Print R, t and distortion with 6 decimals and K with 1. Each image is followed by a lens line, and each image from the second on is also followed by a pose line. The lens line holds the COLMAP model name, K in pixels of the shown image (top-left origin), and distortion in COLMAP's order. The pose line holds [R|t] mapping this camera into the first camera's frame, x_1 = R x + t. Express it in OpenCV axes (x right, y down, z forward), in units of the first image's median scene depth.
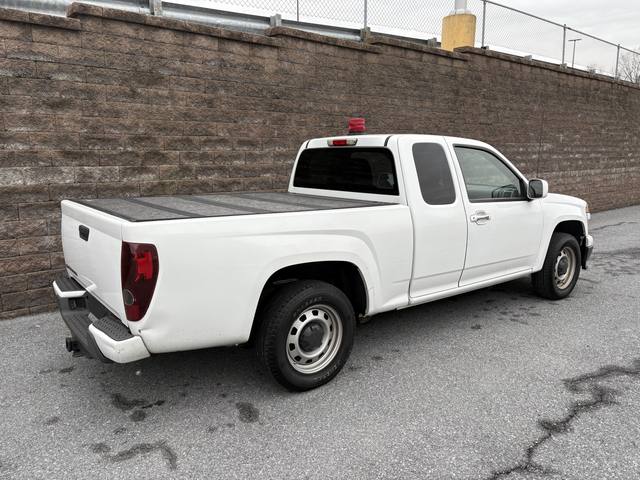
lens RADIAL K [[483.8, 0, 324.6], [0, 483.8, 243.7], [0, 0, 1]] dist [0.041789, -0.039062]
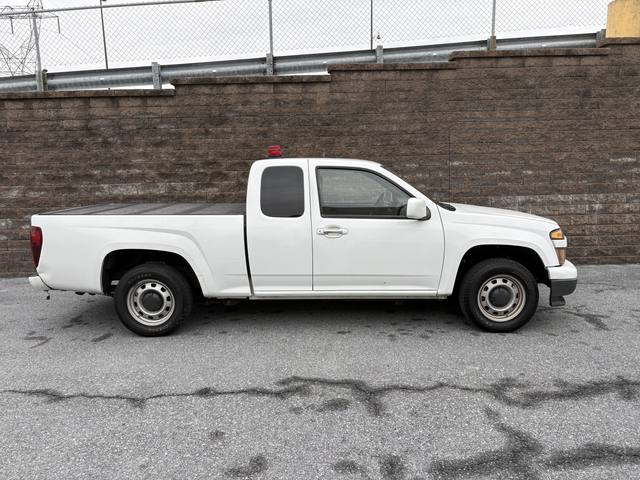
lens RADIAL K [[483.8, 0, 320.4], [0, 483.8, 242.0], [0, 0, 1]] dist [0.041789, -0.039062]
pose [[0.780915, 0.080490, -0.619430, 0.716571], [-0.094838, 0.995445, 0.009788, -0.027408], [0.617396, 0.051103, 0.784991, 0.084249]]
